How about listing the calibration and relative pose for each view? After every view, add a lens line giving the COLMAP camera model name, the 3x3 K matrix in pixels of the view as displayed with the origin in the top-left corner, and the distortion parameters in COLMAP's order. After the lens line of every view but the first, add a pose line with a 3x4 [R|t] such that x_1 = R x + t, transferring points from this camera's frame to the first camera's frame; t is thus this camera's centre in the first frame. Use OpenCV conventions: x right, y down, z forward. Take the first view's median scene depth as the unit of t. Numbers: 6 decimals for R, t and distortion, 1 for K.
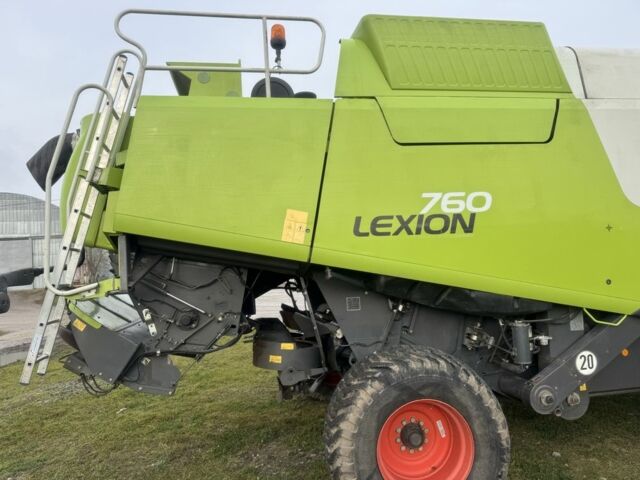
lens RADIAL K [[417.3, 0, 320.0], [0, 417.3, 240.0], [0, 0, 1]] dist [0.089155, -0.113406]
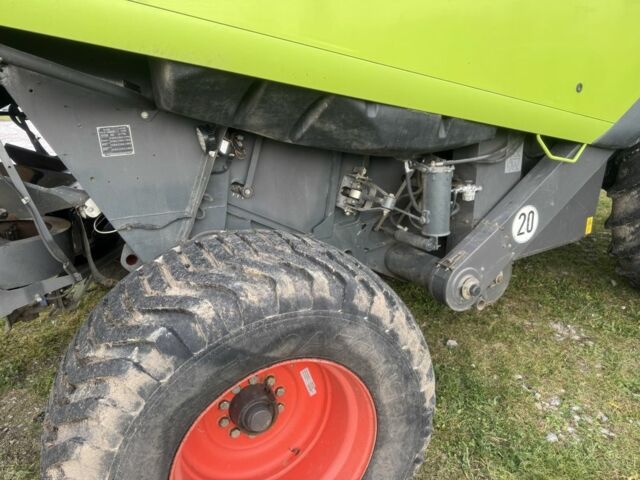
lens RADIAL K [[417.3, 0, 320.0], [0, 417.3, 240.0], [0, 0, 1]] dist [0.089155, -0.113406]
pose [[0.933232, -0.110737, 0.341782, 0.130628], [-0.025997, 0.928006, 0.371658, 0.087335], [-0.358332, -0.355729, 0.863166, 0.560997]]
